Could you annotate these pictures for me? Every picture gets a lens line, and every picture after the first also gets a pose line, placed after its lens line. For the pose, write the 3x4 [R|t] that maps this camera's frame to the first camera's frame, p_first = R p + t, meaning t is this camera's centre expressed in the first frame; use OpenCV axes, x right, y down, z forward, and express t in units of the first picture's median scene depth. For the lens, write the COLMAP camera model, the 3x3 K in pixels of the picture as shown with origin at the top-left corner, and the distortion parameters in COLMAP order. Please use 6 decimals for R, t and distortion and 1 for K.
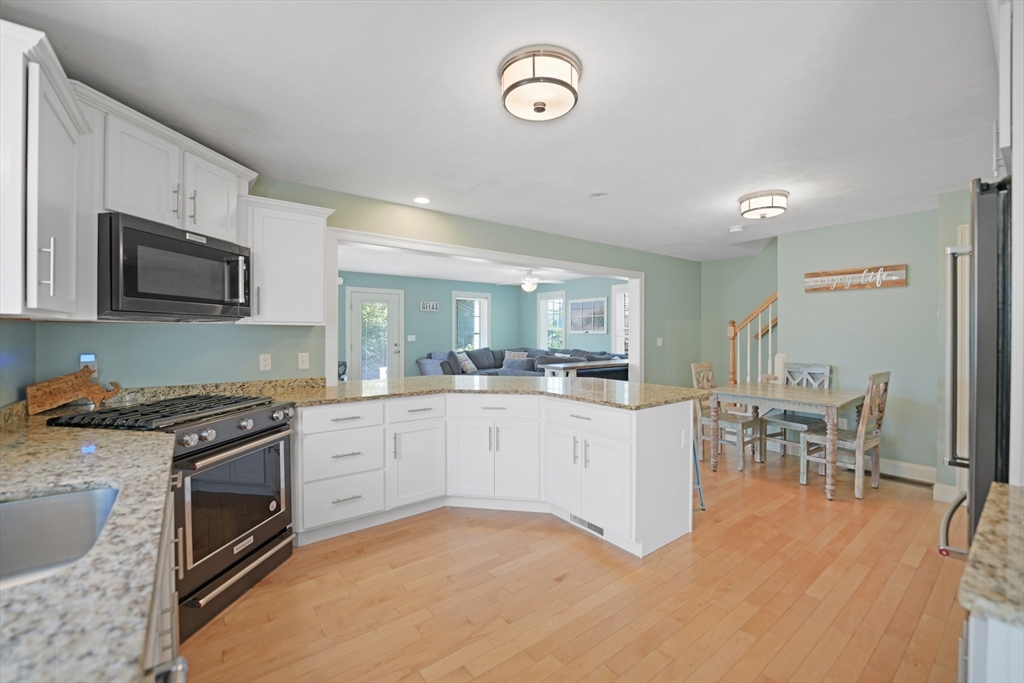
lens RADIAL K [[420.3, 0, 515.4], [0, 420.3, 335.8], [0, 0, 1]] dist [-0.024151, -0.000058]
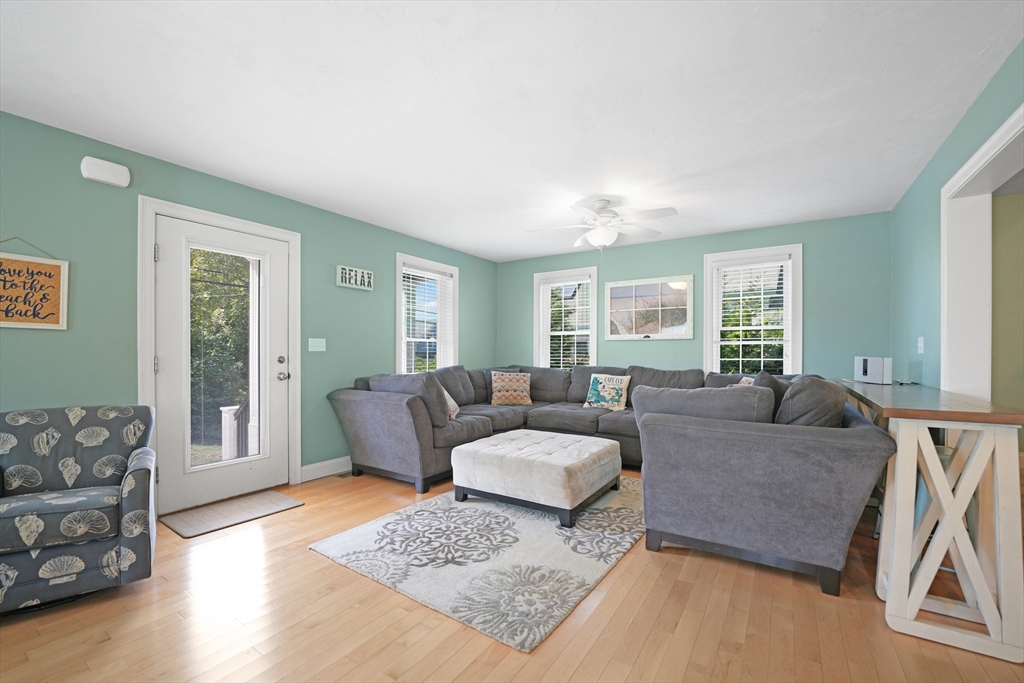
lens RADIAL K [[422.3, 0, 509.2], [0, 422.3, 356.1], [0, 0, 1]] dist [-0.027450, 0.000641]
pose [[0.945316, -0.002384, 0.326147, -0.398915], [0.003678, 0.999988, -0.003351, 0.039022], [-0.326135, 0.004367, 0.945313, 1.019156]]
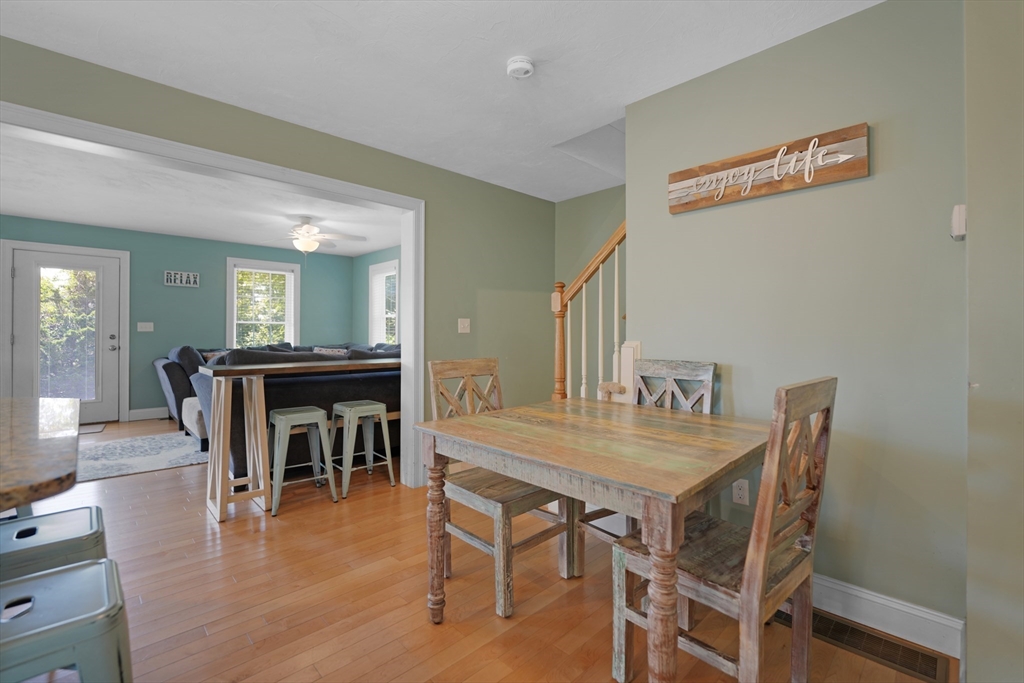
lens RADIAL K [[445.8, 0, 514.1], [0, 445.8, 331.5], [0, 0, 1]] dist [-0.022479, 0.000071]
pose [[0.993777, 0.002945, 0.111351, 0.481097], [-0.001373, 0.999898, -0.014190, 0.042627], [-0.111381, 0.013949, 0.993680, 0.531430]]
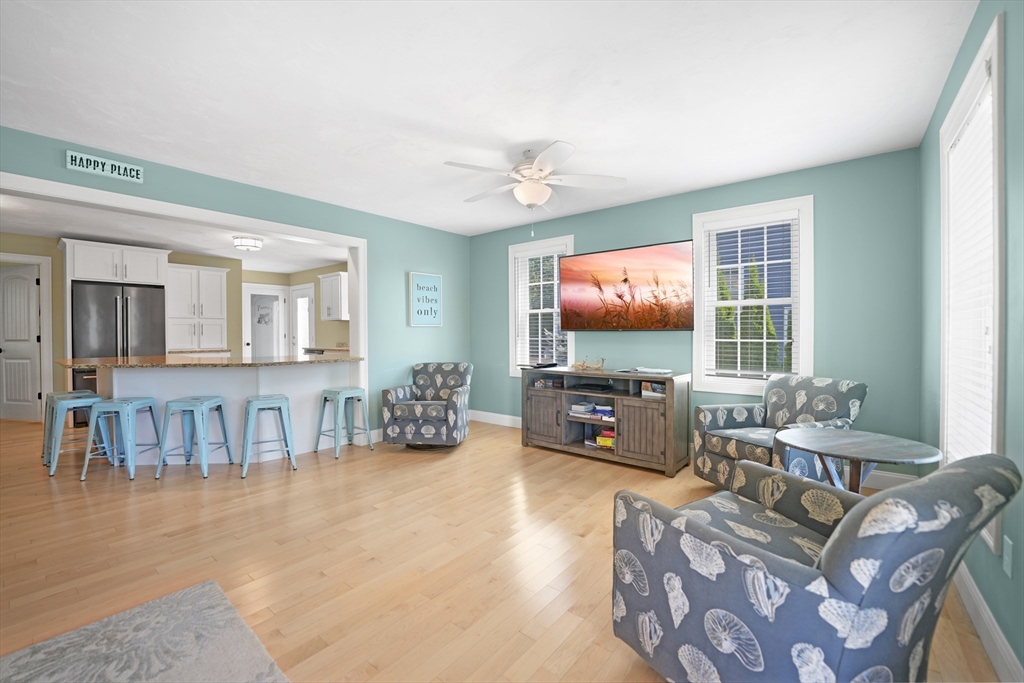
lens RADIAL K [[415.0, 0, 512.1], [0, 415.0, 337.7], [0, 0, 1]] dist [-0.021083, -0.000413]
pose [[-0.972524, 0.005165, -0.232746, -0.482536], [0.000559, 0.999803, 0.019850, 0.024482], [0.232802, 0.019175, -0.972335, 1.876641]]
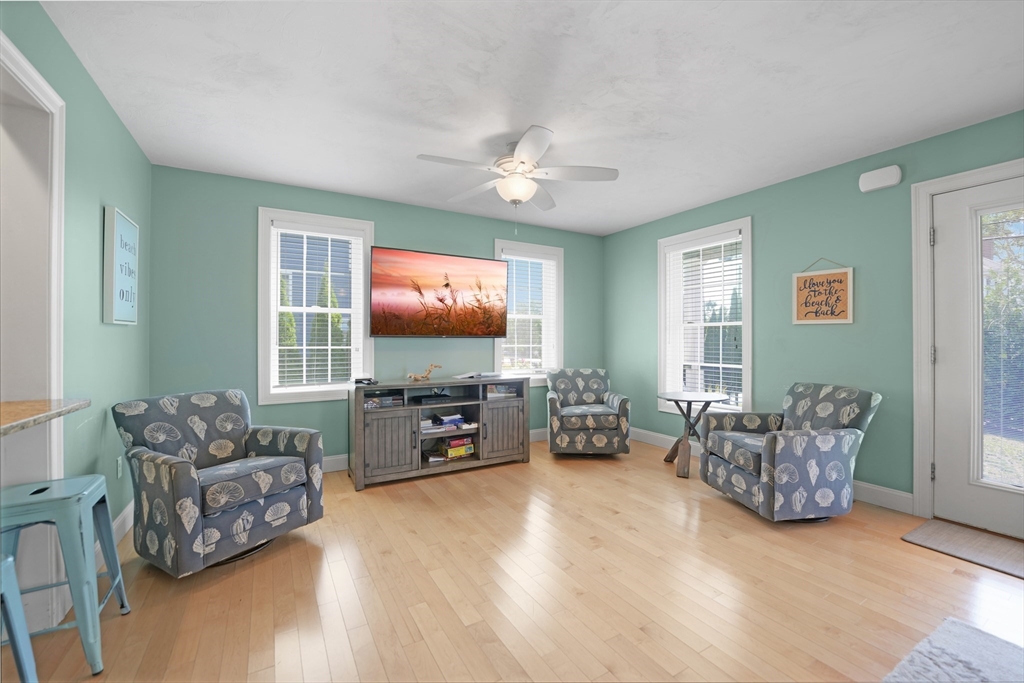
lens RADIAL K [[420.3, 0, 515.4], [0, 420.3, 335.8], [0, 0, 1]] dist [-0.024151, -0.000058]
pose [[-0.129013, -0.008863, -0.991603, -0.021779], [-0.009080, 0.999929, -0.007756, 0.030438], [0.991601, 0.008003, -0.129085, 1.280632]]
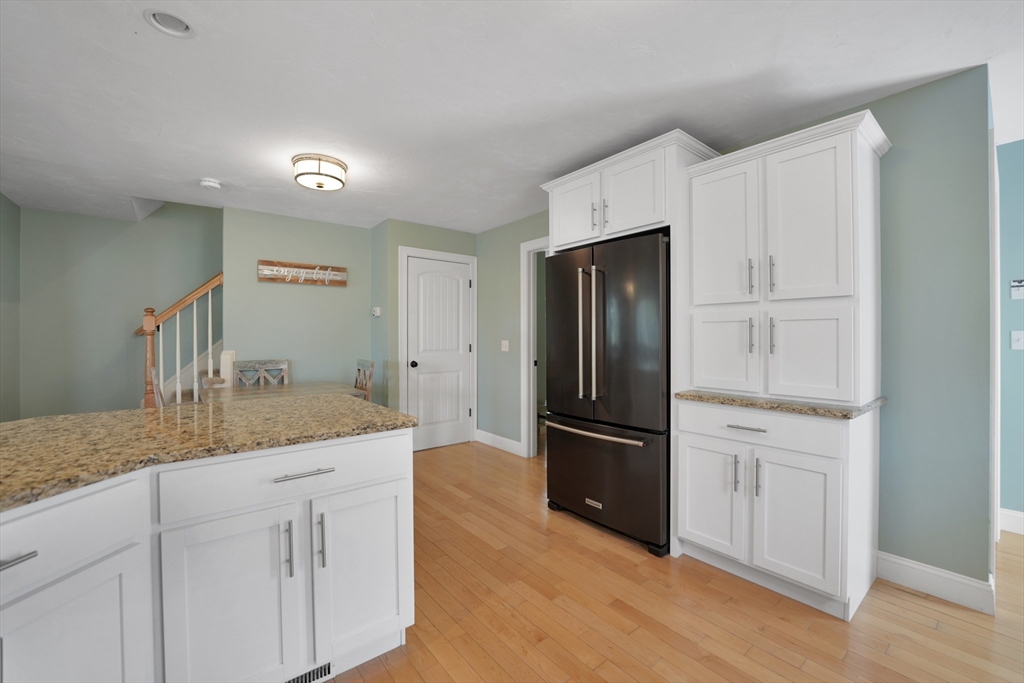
lens RADIAL K [[420.3, 0, 515.4], [0, 420.3, 335.8], [0, 0, 1]] dist [-0.024151, -0.000058]
pose [[-0.013419, -0.001691, 0.999909, -0.218321], [0.011222, 0.999935, 0.001842, 0.019607], [-0.999847, 0.011246, -0.013399, 0.481201]]
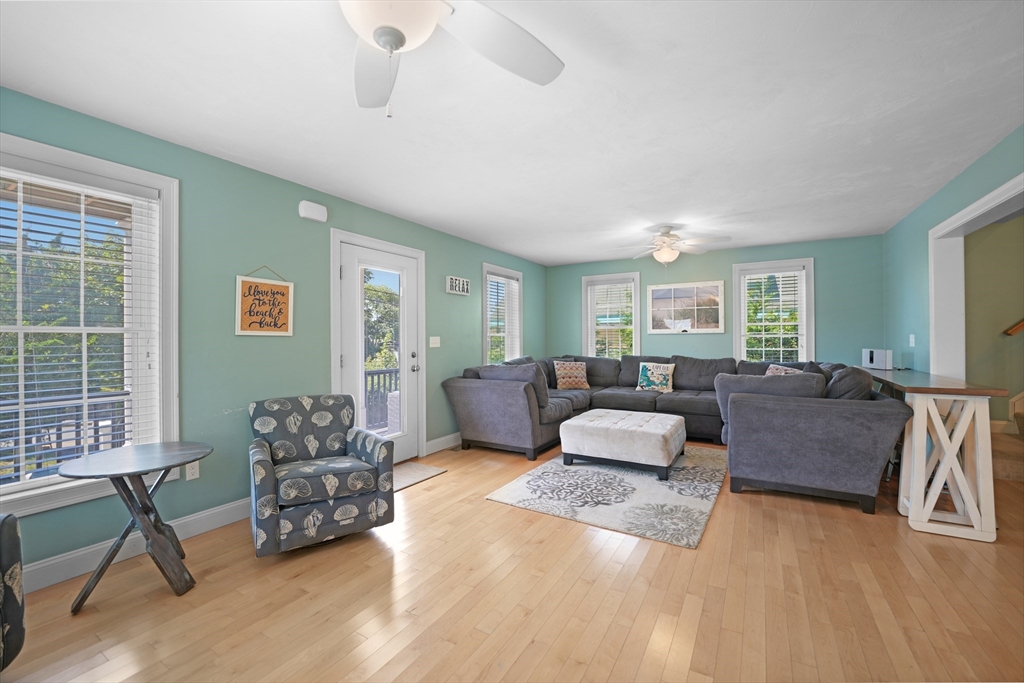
lens RADIAL K [[415.0, 0, 512.1], [0, 415.0, 337.7], [0, 0, 1]] dist [-0.021083, -0.000413]
pose [[0.928115, -0.006862, 0.372230, -0.706983], [0.012181, 0.999854, -0.011941, 0.014663], [-0.372094, 0.015617, 0.928064, 0.928112]]
